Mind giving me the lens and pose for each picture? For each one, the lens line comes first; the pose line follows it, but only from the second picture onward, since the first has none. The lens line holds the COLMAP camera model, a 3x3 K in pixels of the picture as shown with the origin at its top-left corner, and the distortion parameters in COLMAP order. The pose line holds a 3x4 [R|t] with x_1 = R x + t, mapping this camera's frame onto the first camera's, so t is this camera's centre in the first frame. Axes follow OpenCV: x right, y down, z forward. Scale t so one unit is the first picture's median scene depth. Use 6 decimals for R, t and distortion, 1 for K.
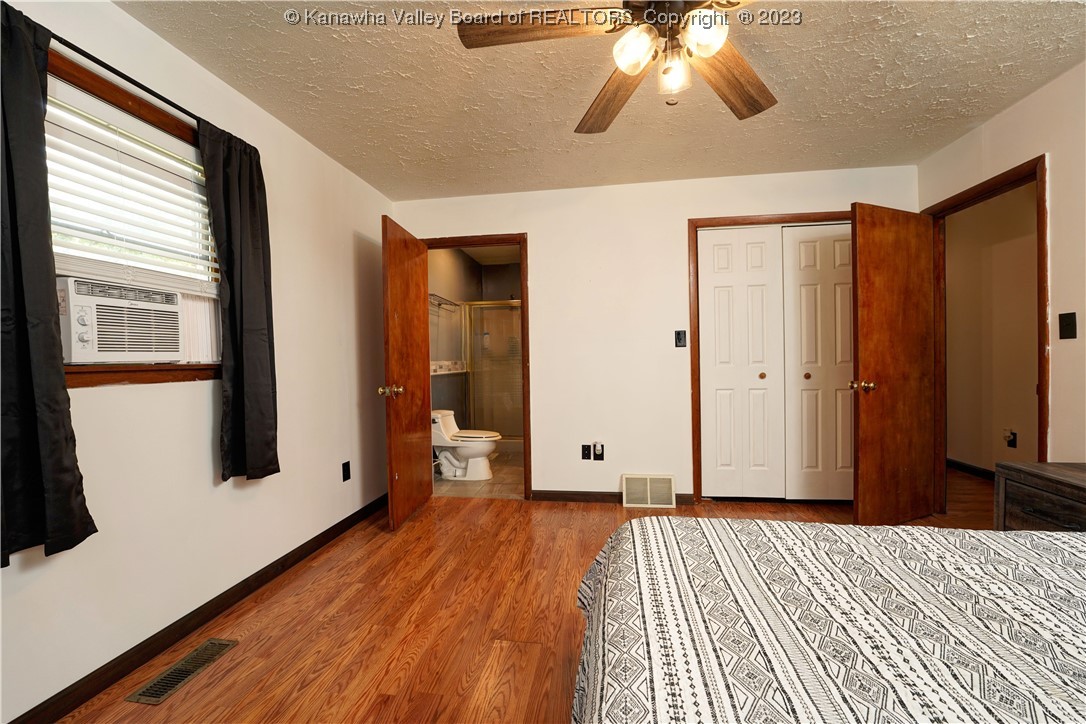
lens RADIAL K [[451.6, 0, 538.8], [0, 451.6, 365.2], [0, 0, 1]] dist [0.000606, 0.000076]
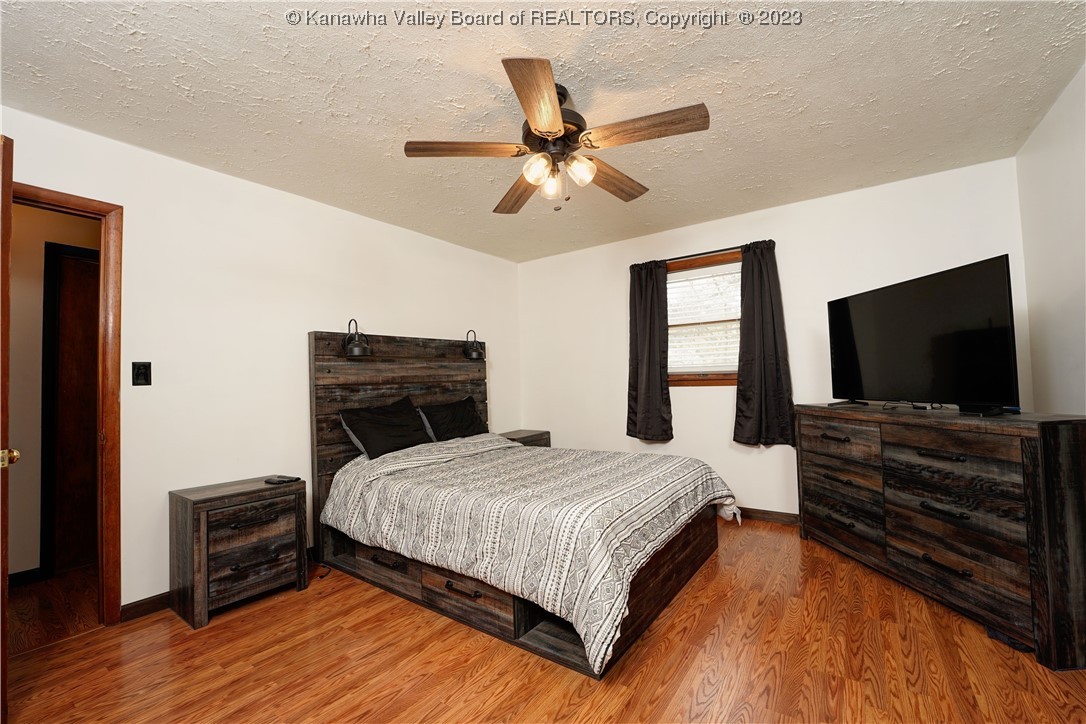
lens RADIAL K [[451.6, 0, 539.3], [0, 451.6, 359.7], [0, 0, 1]] dist [0.000606, 0.000076]
pose [[-0.887439, 0.057383, 0.457339, -0.254147], [0.047850, 0.998329, -0.032410, -0.053099], [-0.458435, -0.006878, -0.888701, 2.030649]]
